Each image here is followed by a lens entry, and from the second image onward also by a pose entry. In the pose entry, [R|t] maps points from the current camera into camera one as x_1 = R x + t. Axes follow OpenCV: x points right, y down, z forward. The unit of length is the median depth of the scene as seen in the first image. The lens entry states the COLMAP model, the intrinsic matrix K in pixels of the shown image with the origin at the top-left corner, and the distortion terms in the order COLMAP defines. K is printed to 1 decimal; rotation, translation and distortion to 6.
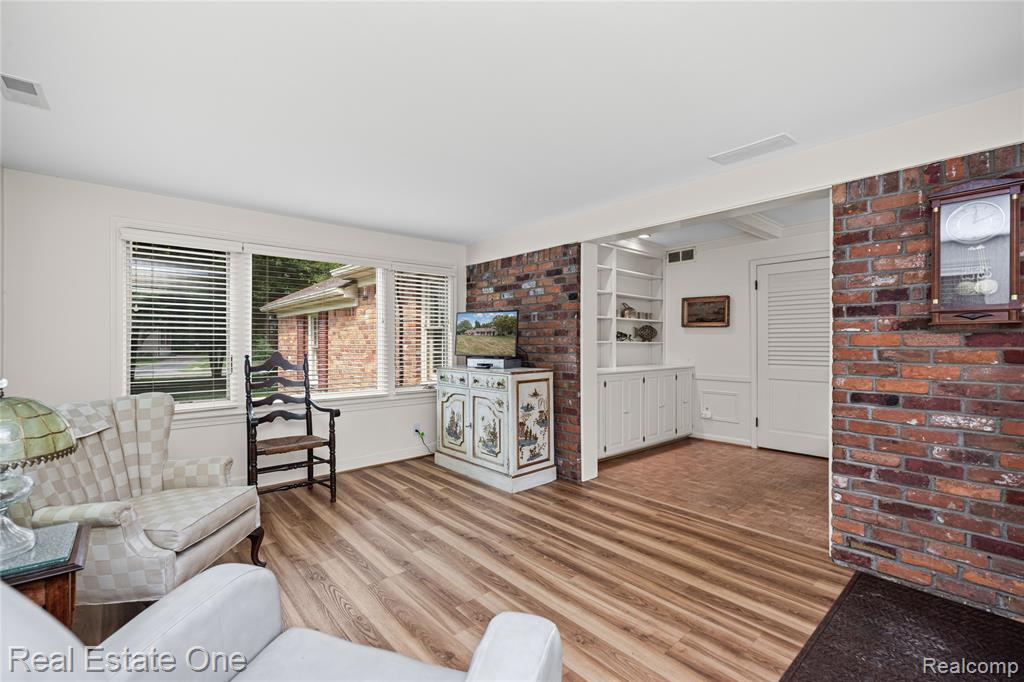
lens RADIAL K [[444.1, 0, 517.9], [0, 444.1, 342.9], [0, 0, 1]] dist [-0.001933, -0.000548]
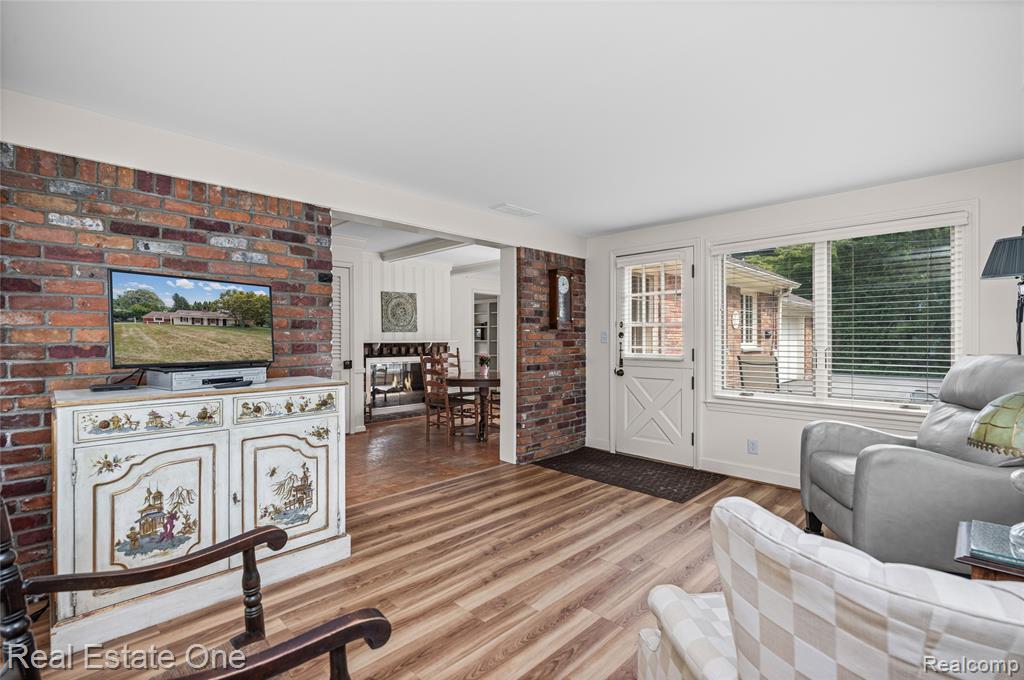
lens RADIAL K [[468.1, 0, 511.8], [0, 468.1, 337.2], [0, 0, 1]] dist [0.001192, -0.001028]
pose [[-0.064868, -0.002968, 0.997889, -0.773557], [-0.000796, 0.999995, 0.002923, -0.005784], [-0.997894, -0.000605, -0.064870, 0.810940]]
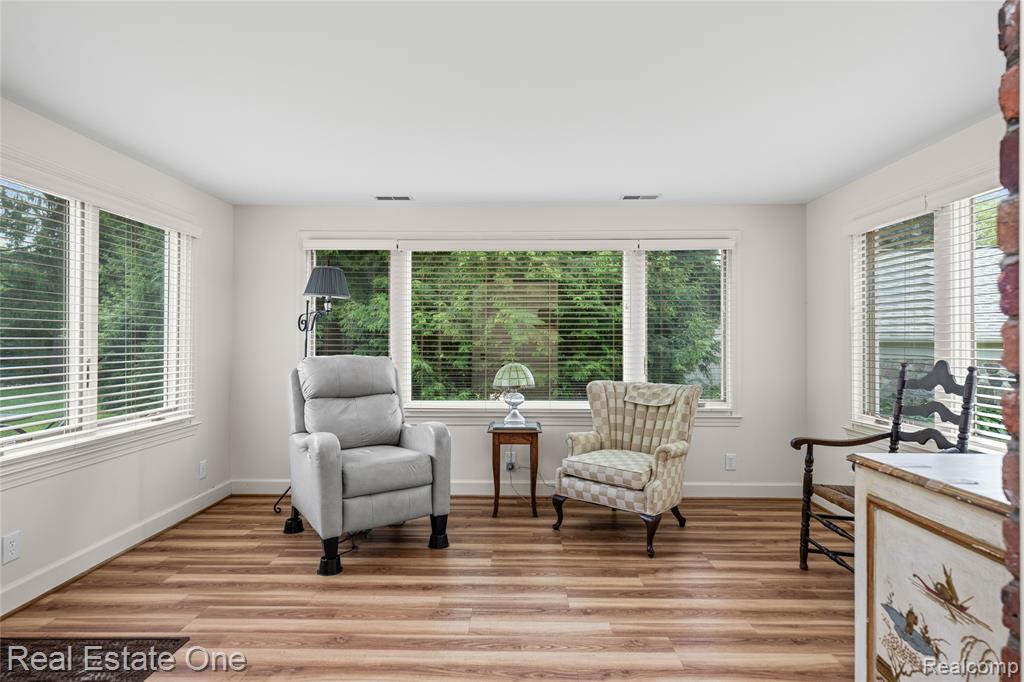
lens RADIAL K [[518.6, 0, 504.8], [0, 518.6, 335.5], [0, 0, 1]] dist [0.004055, 0.000060]
pose [[-0.681038, -0.007535, -0.732209, 0.395722], [-0.003867, 0.999970, -0.006694, -0.008502], [0.732238, -0.001727, -0.681047, 1.085594]]
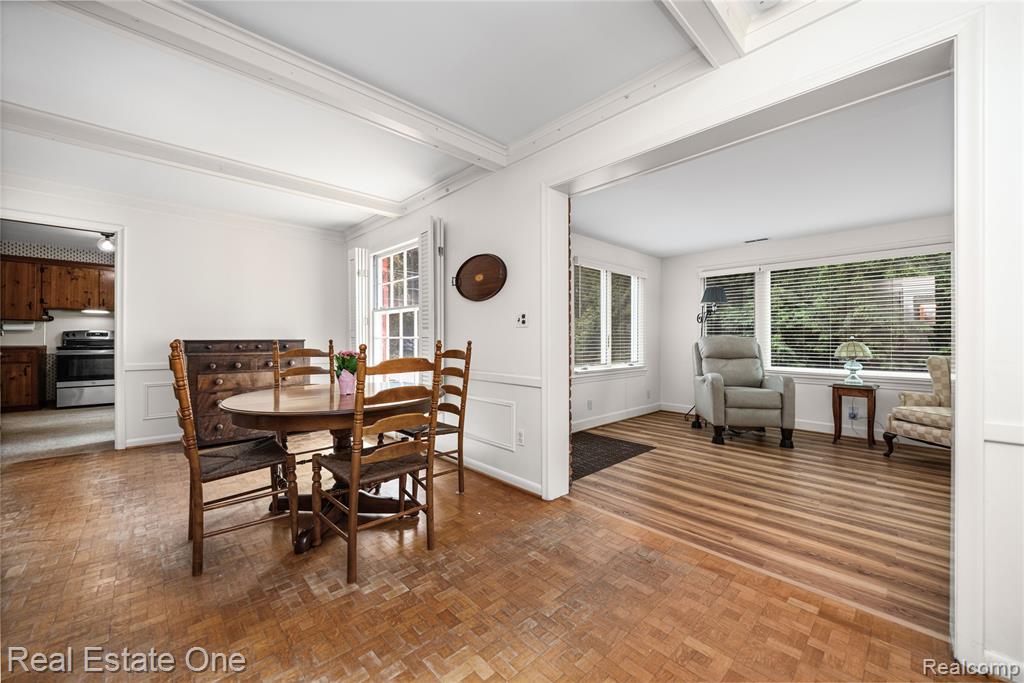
lens RADIAL K [[394.3, 0, 511.8], [0, 394.3, 337.2], [0, 0, 1]] dist [-0.001717, -0.000270]
pose [[-0.999501, -0.002899, -0.031450, 0.646742], [-0.002889, 0.999996, -0.000359, 0.032954], [0.031451, -0.000268, -0.999505, 1.507077]]
